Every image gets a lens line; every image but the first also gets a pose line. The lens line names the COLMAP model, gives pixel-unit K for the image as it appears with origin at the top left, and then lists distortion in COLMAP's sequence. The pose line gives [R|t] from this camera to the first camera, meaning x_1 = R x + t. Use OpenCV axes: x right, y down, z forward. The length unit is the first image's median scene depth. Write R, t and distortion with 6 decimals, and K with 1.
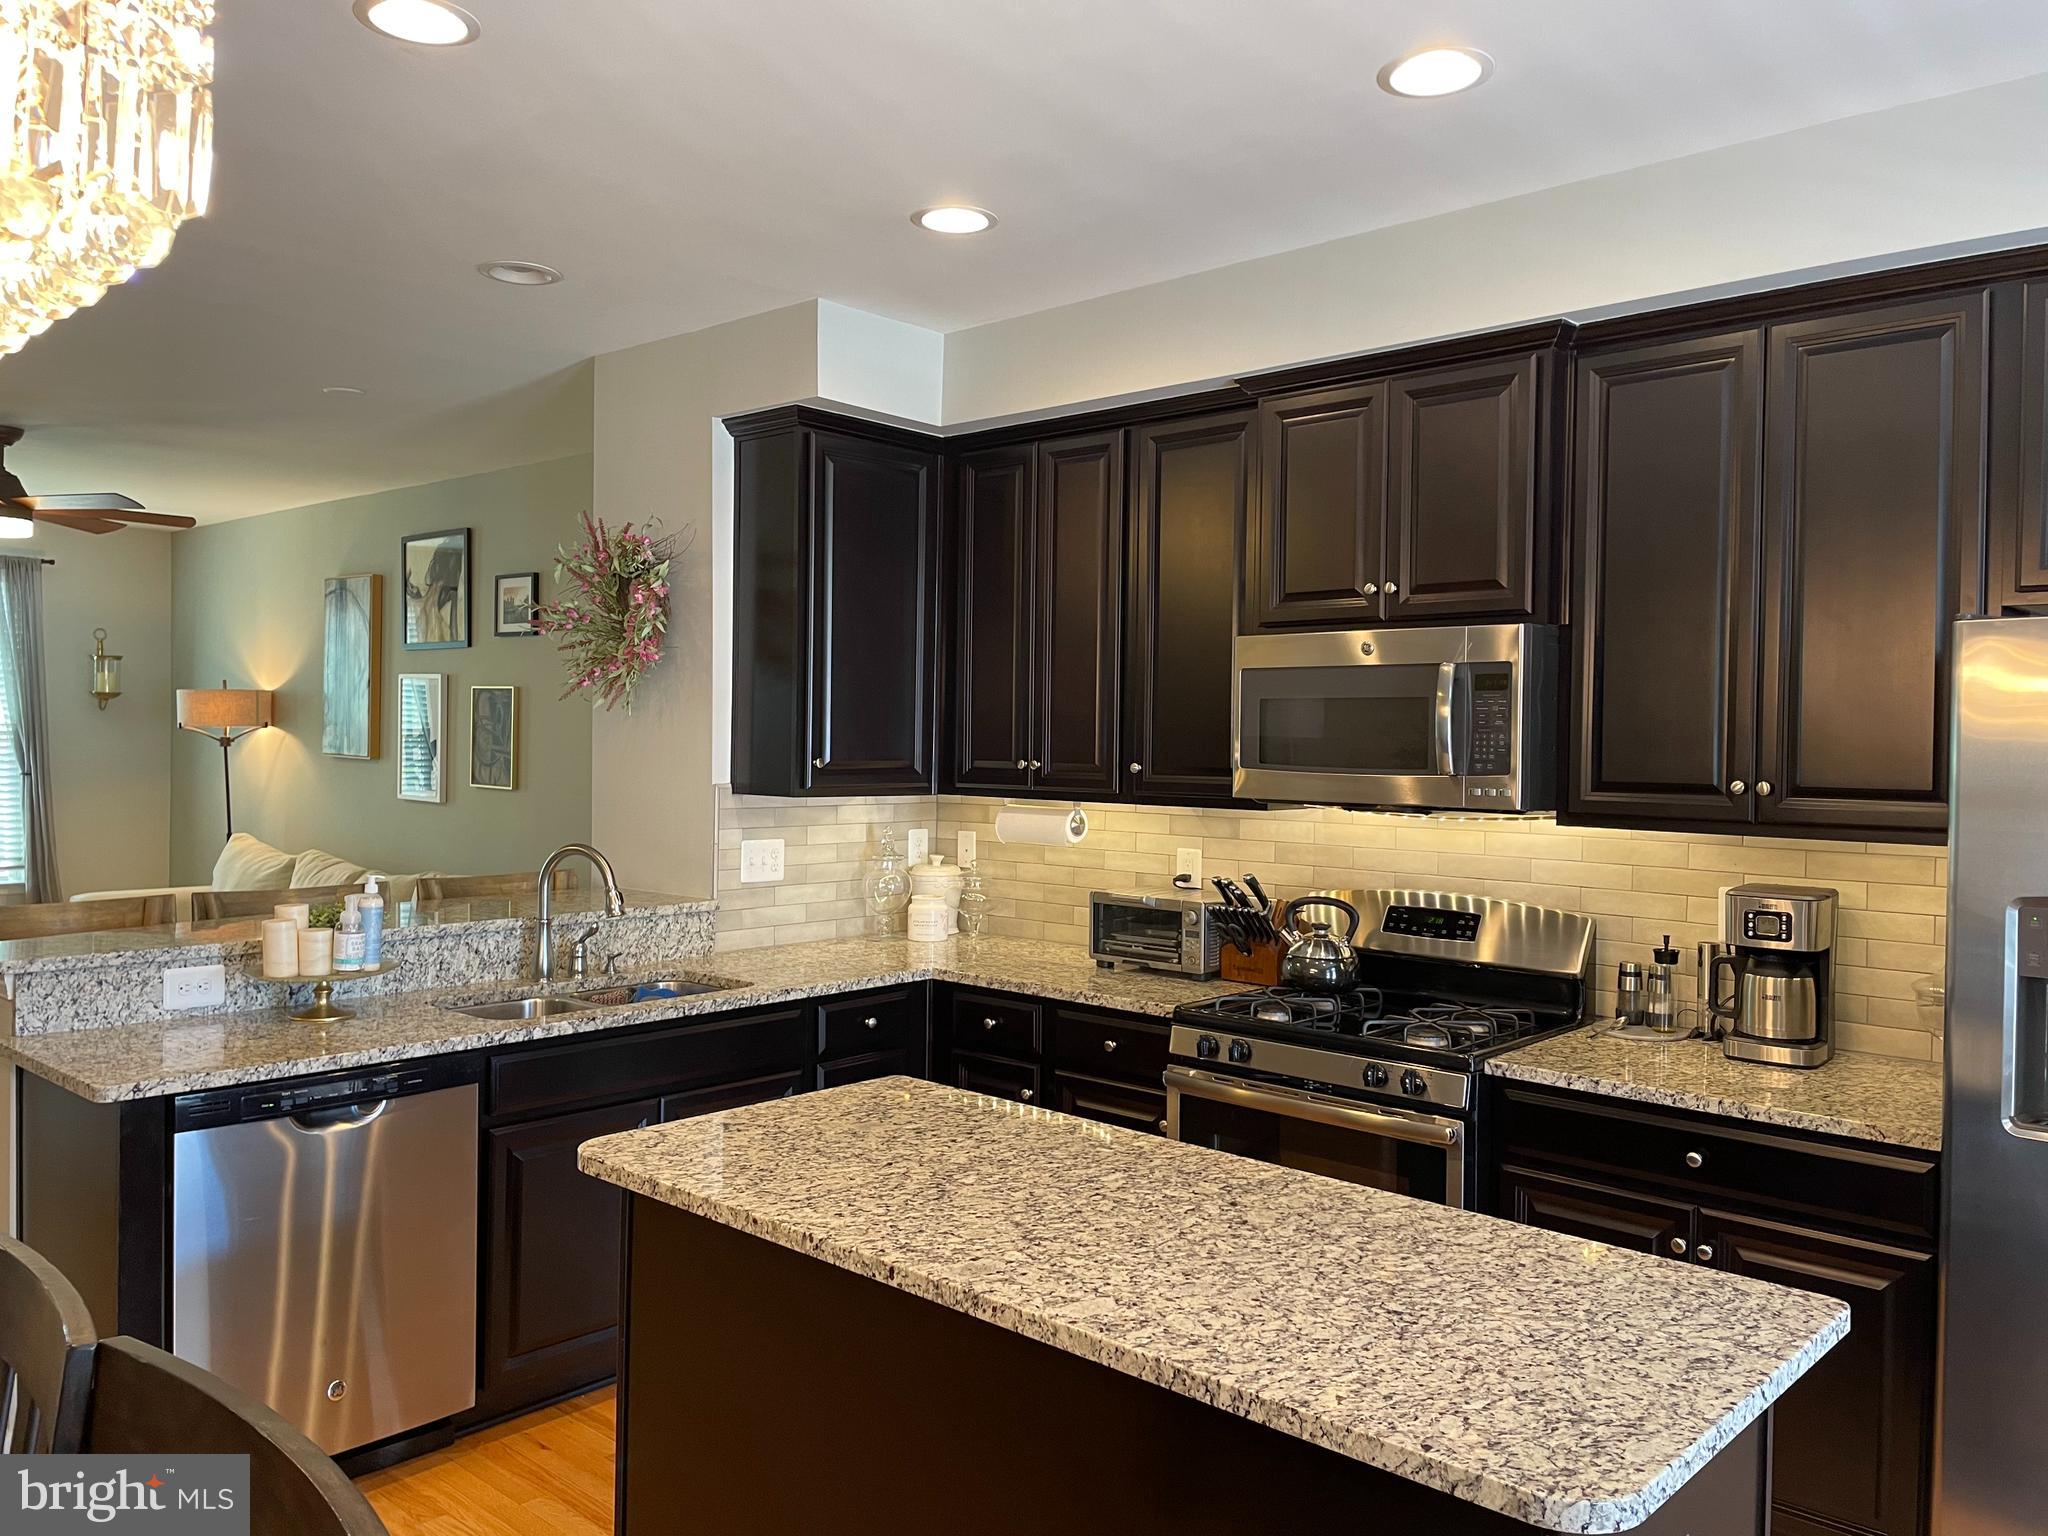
lens RADIAL K [[1536.1, 0, 1032.5], [0, 1536.1, 769.1], [0, 0, 1]] dist [0.068630, -0.081008]
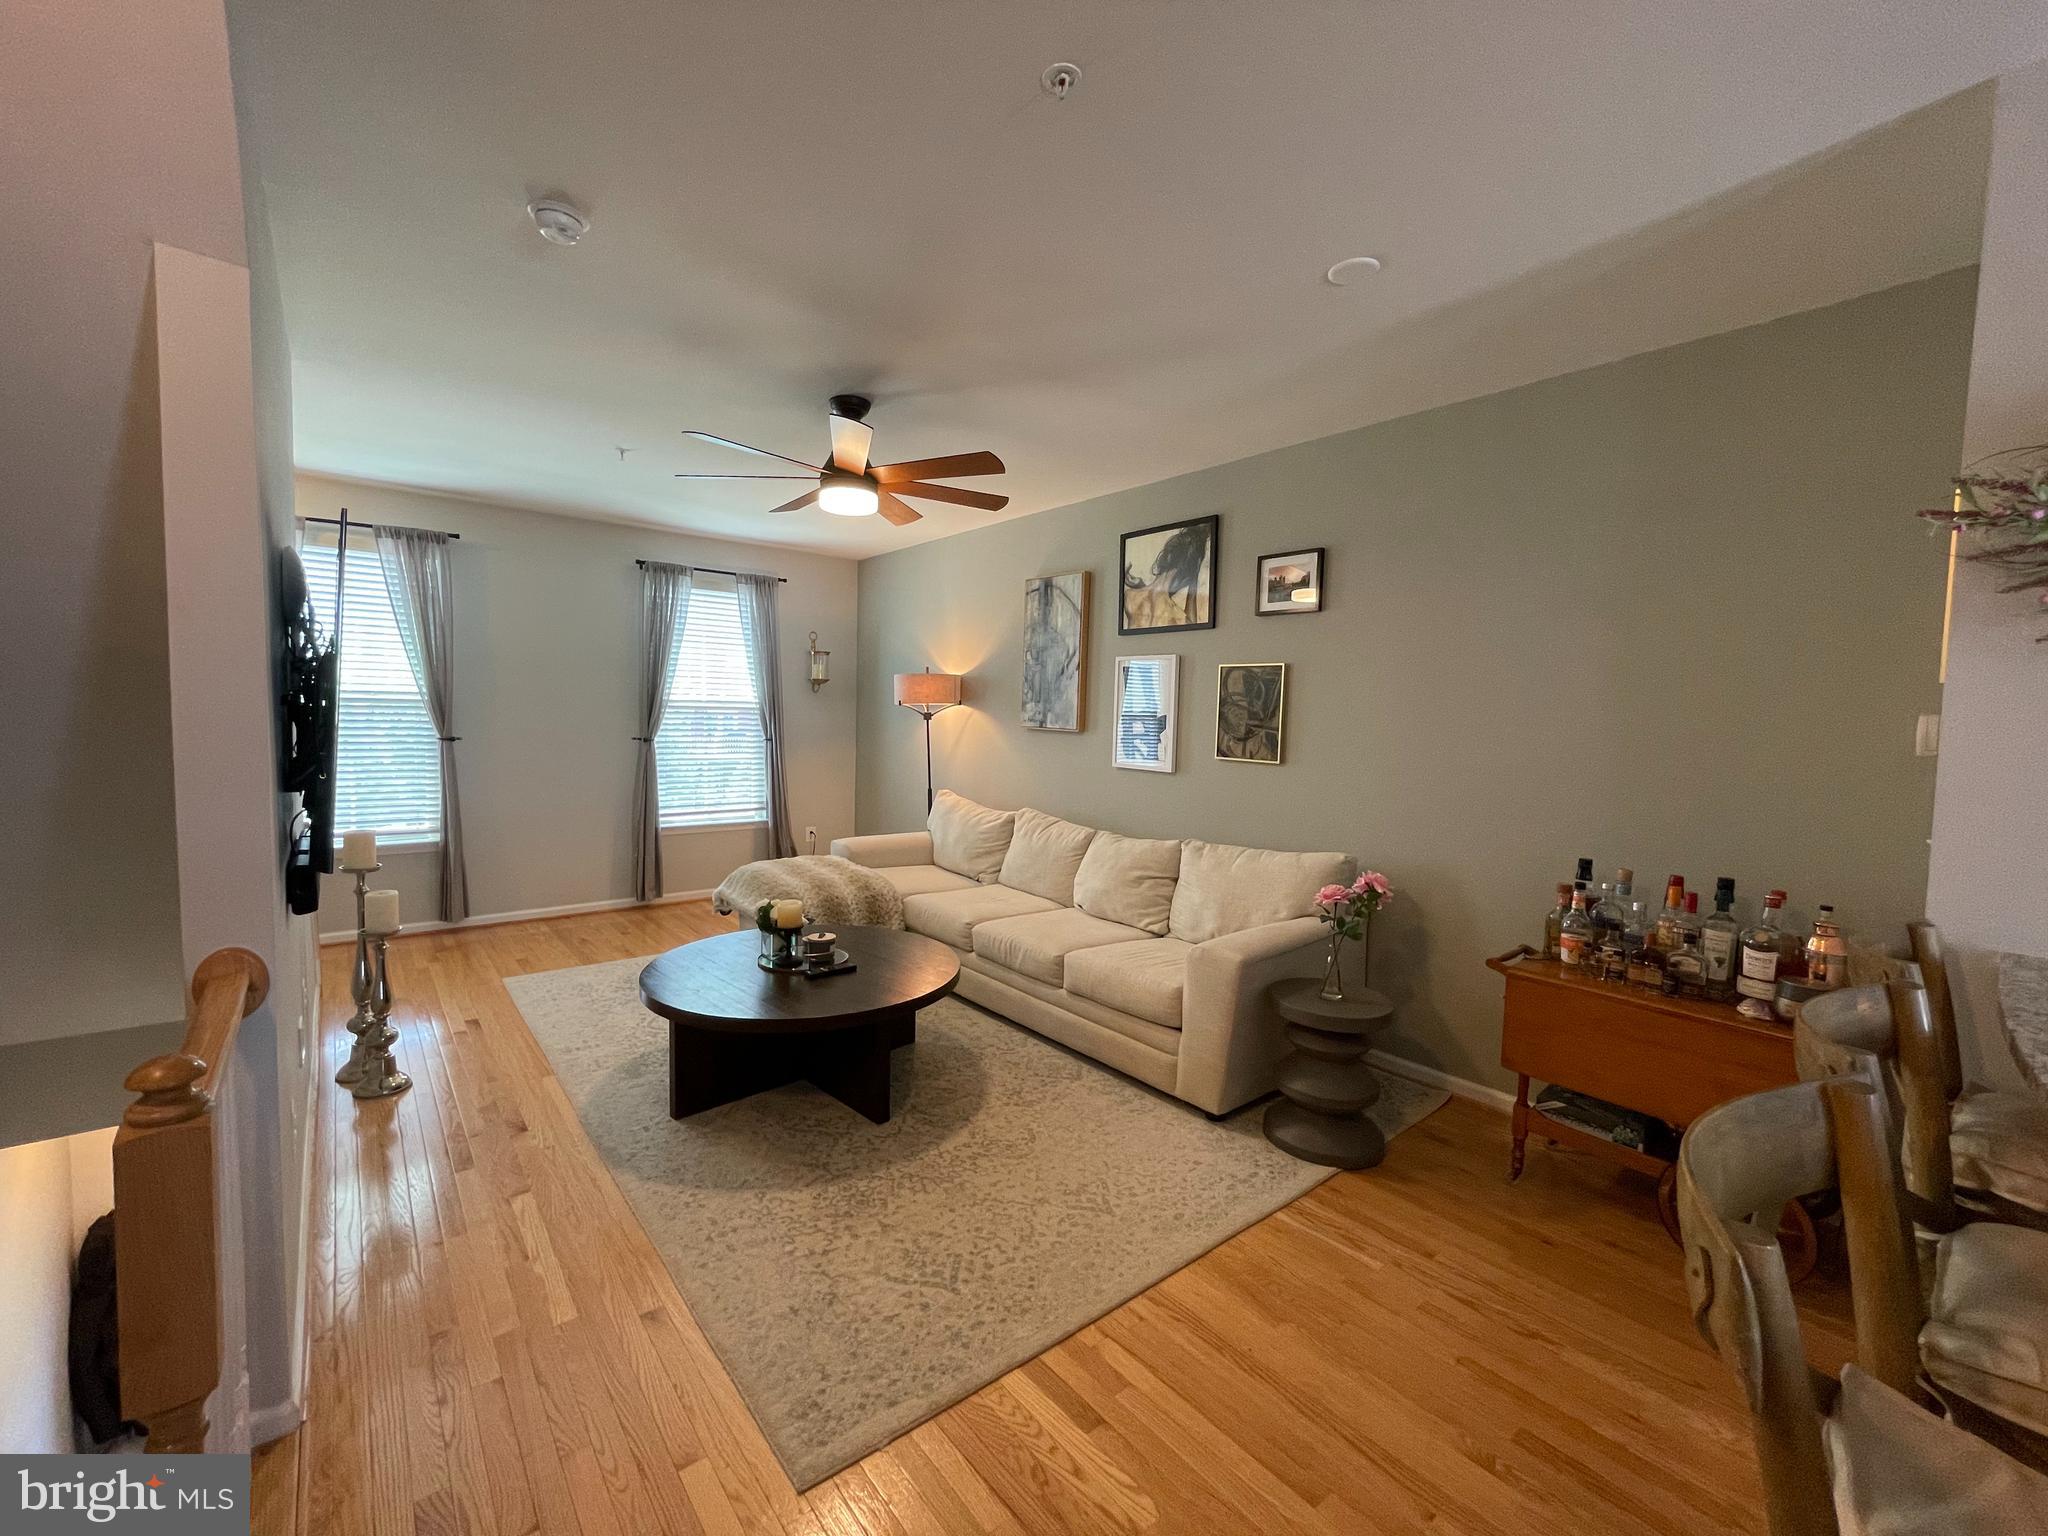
lens RADIAL K [[830.9, 0, 1020.0], [0, 830.9, 756.3], [0, 0, 1]] dist [-0.002957, 0.001113]
pose [[0.989284, 0.008051, -0.145781, -0.303033], [-0.003060, 0.999403, 0.034428, -0.007143], [0.145971, -0.033613, 0.988718, 0.301143]]
